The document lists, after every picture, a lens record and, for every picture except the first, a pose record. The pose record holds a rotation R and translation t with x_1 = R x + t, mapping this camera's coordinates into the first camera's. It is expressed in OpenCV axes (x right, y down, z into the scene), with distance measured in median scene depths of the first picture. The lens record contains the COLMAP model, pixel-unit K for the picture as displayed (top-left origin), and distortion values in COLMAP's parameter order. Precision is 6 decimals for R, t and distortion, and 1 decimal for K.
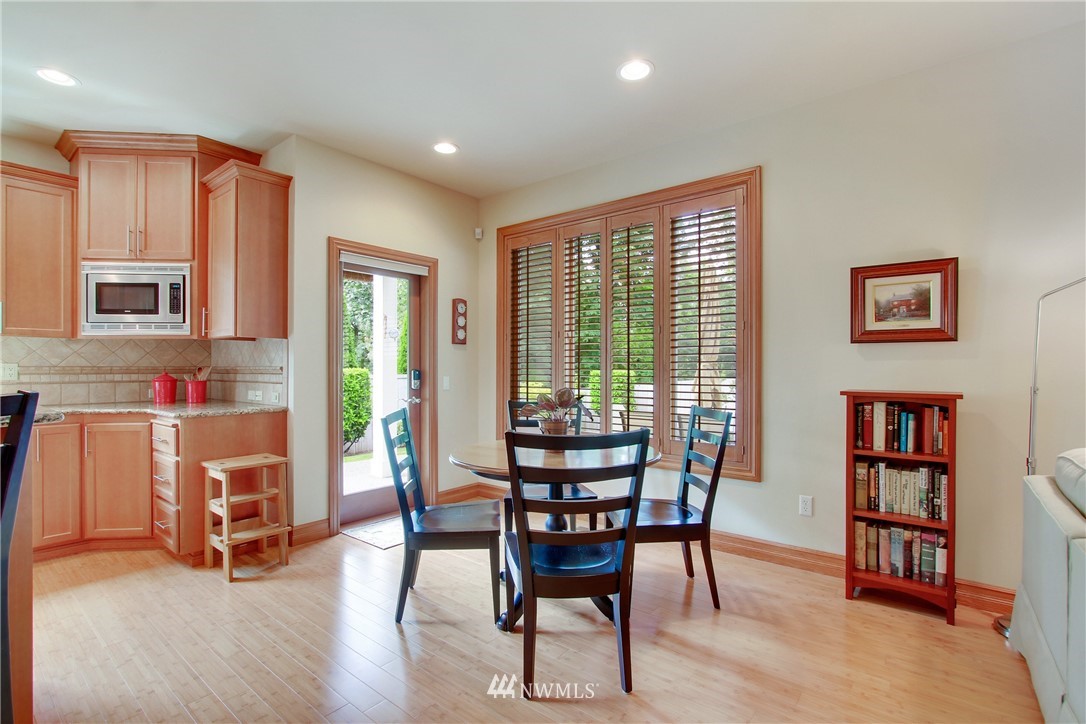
lens RADIAL K [[503.3, 0, 547.9], [0, 503.3, 366.8], [0, 0, 1]] dist [-0.001425, 0.001346]
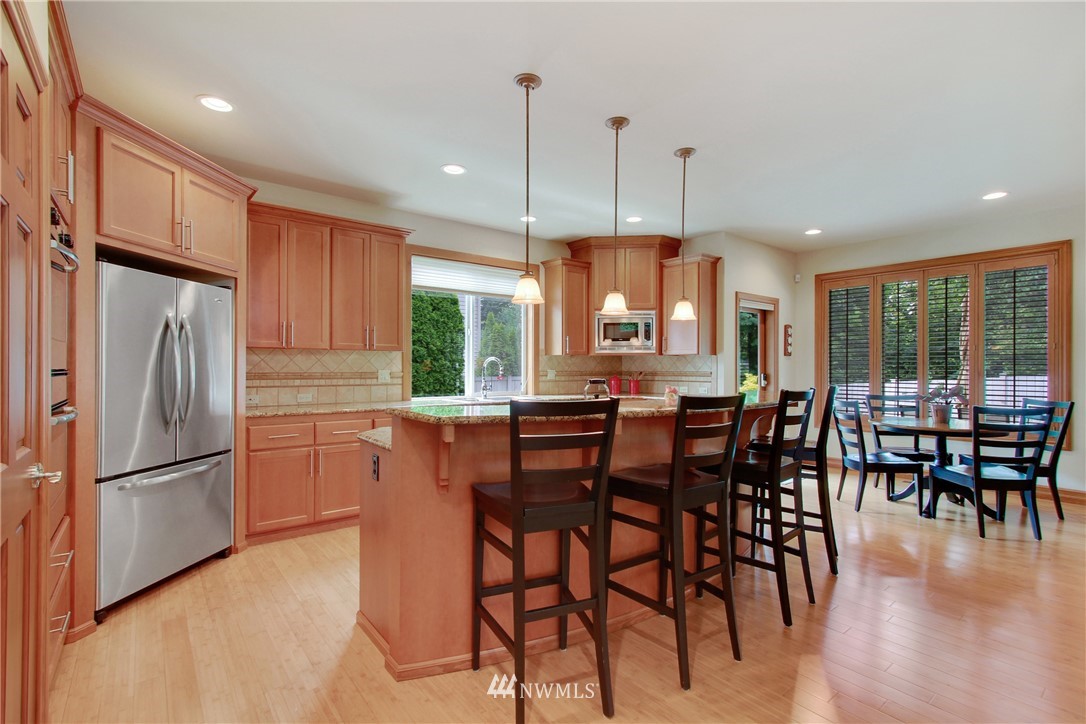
lens RADIAL K [[503.3, 0, 541.3], [0, 503.3, 365.3], [0, 0, 1]] dist [-0.001425, 0.001346]
pose [[0.977150, 0.000013, -0.212552, -0.731660], [-0.000927, 0.999991, -0.004202, -0.014318], [0.212550, 0.004303, 0.977141, -0.735296]]
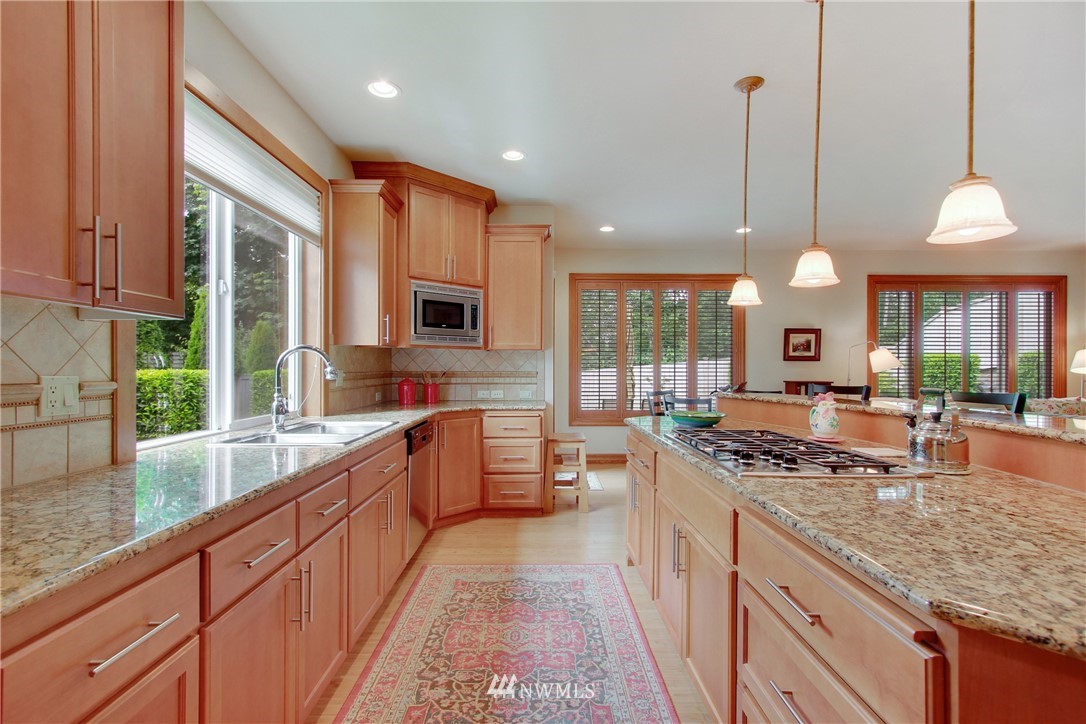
lens RADIAL K [[503.3, 0, 540.5], [0, 503.3, 366.9], [0, 0, 1]] dist [-0.001425, 0.001346]
pose [[0.775536, 0.001580, 0.631301, -1.398903], [-0.003685, 0.999991, 0.002025, -0.016112], [-0.631292, -0.003896, 0.775535, -0.065058]]
